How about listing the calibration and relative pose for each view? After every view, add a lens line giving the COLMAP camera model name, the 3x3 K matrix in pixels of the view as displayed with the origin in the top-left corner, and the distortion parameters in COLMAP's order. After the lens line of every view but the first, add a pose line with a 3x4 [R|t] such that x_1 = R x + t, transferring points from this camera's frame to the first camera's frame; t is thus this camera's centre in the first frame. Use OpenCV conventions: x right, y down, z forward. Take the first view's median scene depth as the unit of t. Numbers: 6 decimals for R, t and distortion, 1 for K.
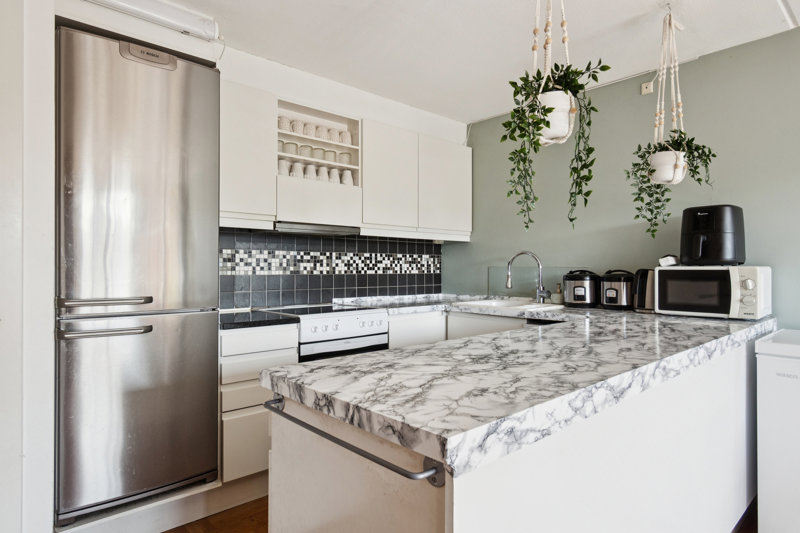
lens RADIAL K [[464.4, 0, 400.6], [0, 464.4, 266.7], [0, 0, 1]] dist [0.000807, 0.000661]
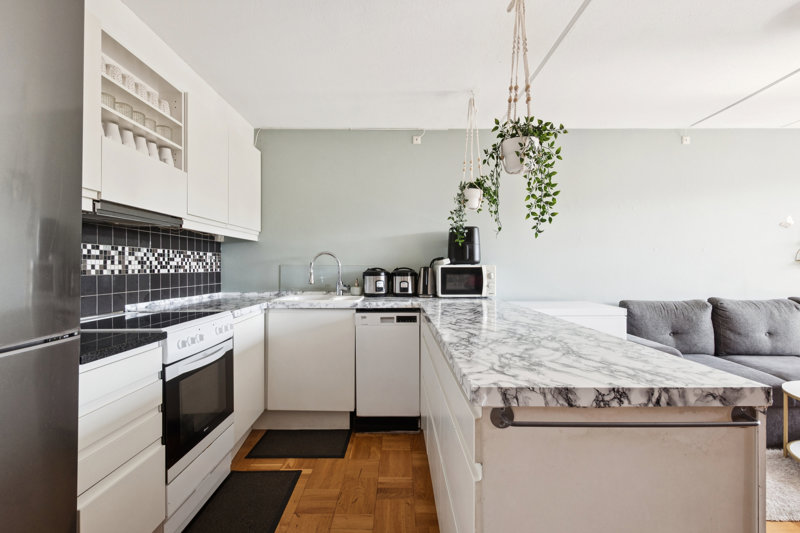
lens RADIAL K [[376.2, 0, 401.9], [0, 376.2, 265.4], [0, 0, 1]] dist [-0.001977, 0.000623]
pose [[0.666474, 0.001287, 0.745527, -0.341766], [-0.000872, 0.999999, -0.000947, 0.001529], [-0.745528, -0.000019, 0.666474, 0.248400]]
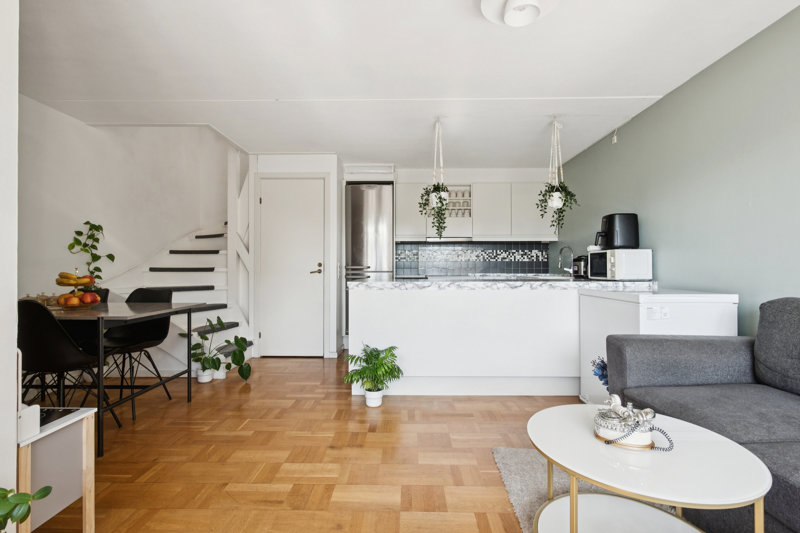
lens RADIAL K [[376.2, 0, 402.3], [0, 376.2, 265.0], [0, 0, 1]] dist [-0.001977, 0.000623]
pose [[0.730980, -0.006711, -0.682366, 0.827270], [0.002748, 0.999972, -0.006892, 0.047380], [0.682394, 0.003163, 0.730978, -0.412510]]
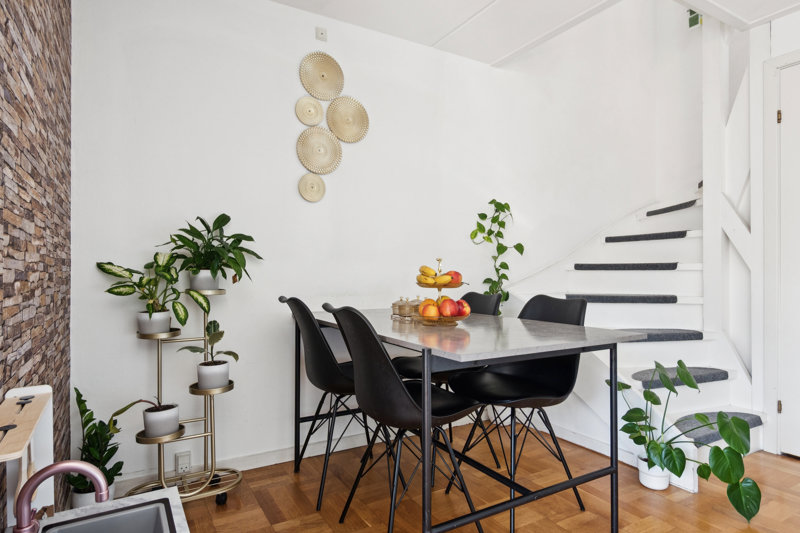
lens RADIAL K [[464.4, 0, 402.2], [0, 464.4, 270.1], [0, 0, 1]] dist [0.000807, 0.000661]
pose [[-0.199030, -0.003991, -0.979985, 0.380567], [0.002871, 0.999985, -0.004655, 0.064150], [0.979989, -0.003740, -0.199016, -0.219320]]
